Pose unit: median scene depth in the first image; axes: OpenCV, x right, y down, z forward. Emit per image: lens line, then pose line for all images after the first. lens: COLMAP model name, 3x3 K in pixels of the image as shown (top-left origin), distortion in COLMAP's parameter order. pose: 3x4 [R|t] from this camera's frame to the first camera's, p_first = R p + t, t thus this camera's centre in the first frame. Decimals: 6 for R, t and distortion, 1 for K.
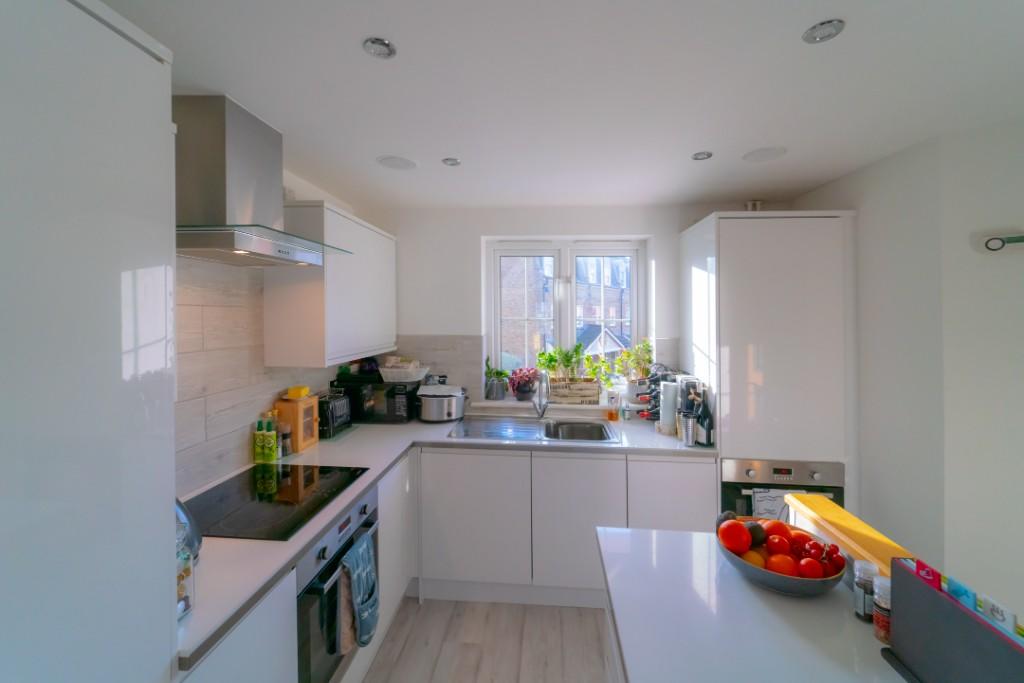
lens RADIAL K [[418.0, 0, 510.6], [0, 418.0, 319.4], [0, 0, 1]] dist [0.002726, 0.000152]
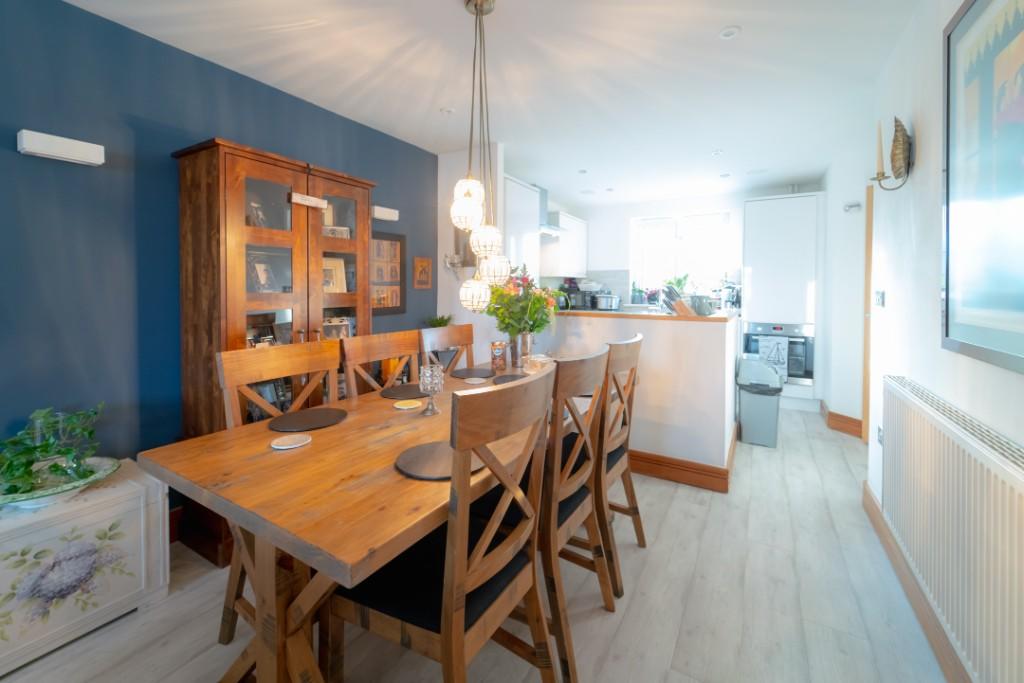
lens RADIAL K [[418.0, 0, 503.1], [0, 418.0, 294.0], [0, 0, 1]] dist [0.002726, 0.000152]
pose [[0.894141, 0.011827, -0.447629, 0.292950], [-0.014613, 0.999889, -0.002770, 0.175508], [0.447547, 0.009018, 0.894215, -1.059573]]
